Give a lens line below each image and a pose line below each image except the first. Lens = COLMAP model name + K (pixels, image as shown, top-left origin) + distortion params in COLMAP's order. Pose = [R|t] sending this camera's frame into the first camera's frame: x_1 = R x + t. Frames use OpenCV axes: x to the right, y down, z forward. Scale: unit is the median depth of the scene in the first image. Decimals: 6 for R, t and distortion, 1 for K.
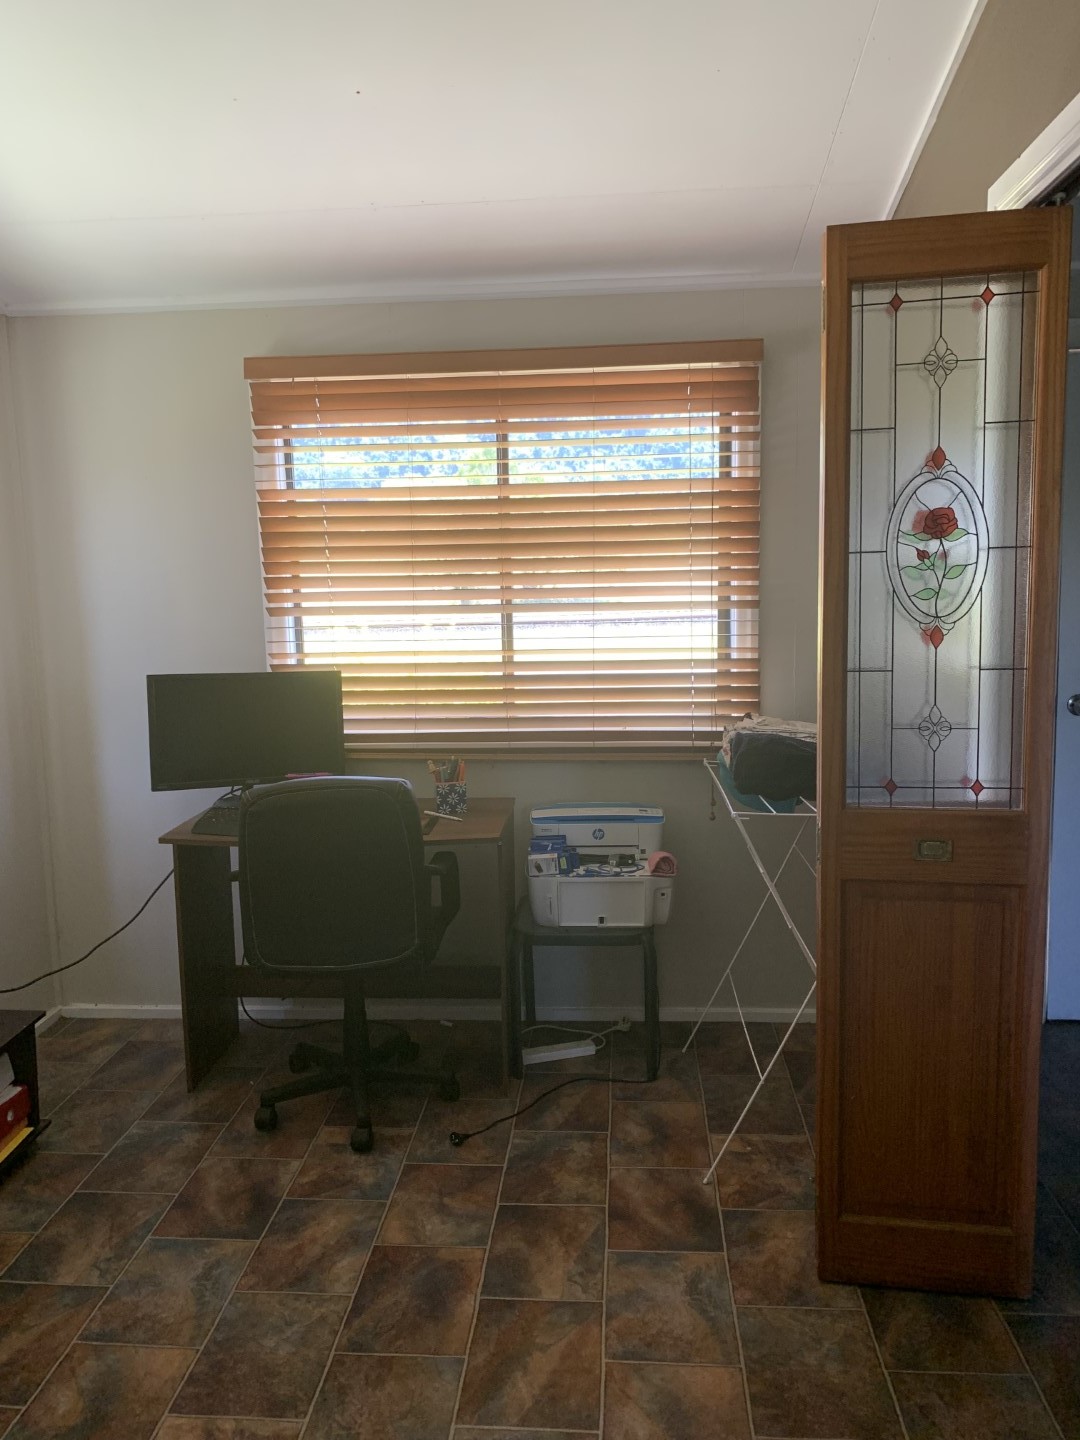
lens RADIAL K [[1103.6, 0, 538.1], [0, 1103.6, 716.3], [0, 0, 1]] dist [0.011050, -0.010185]
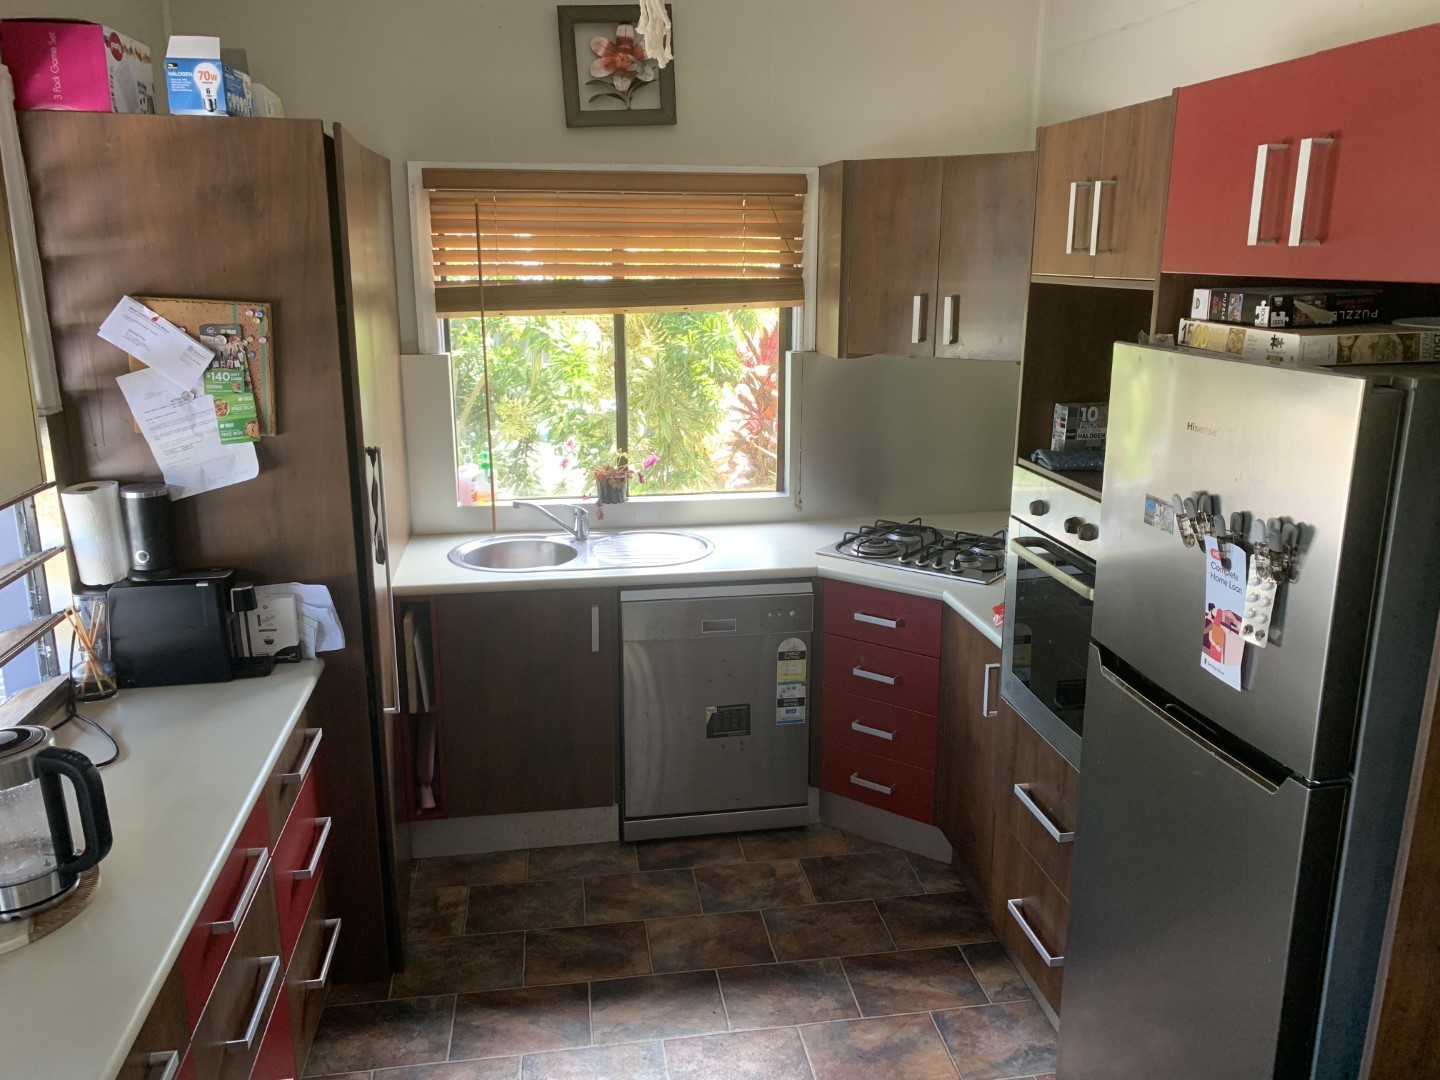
lens RADIAL K [[1103.6, 0, 733.5], [0, 1103.6, 520.4], [0, 0, 1]] dist [0.011050, -0.010185]
pose [[0.236509, 0.248431, -0.939332, 1.013223], [-0.134912, 0.965792, 0.221461, -0.290817], [0.962217, 0.074349, 0.261935, 0.741104]]
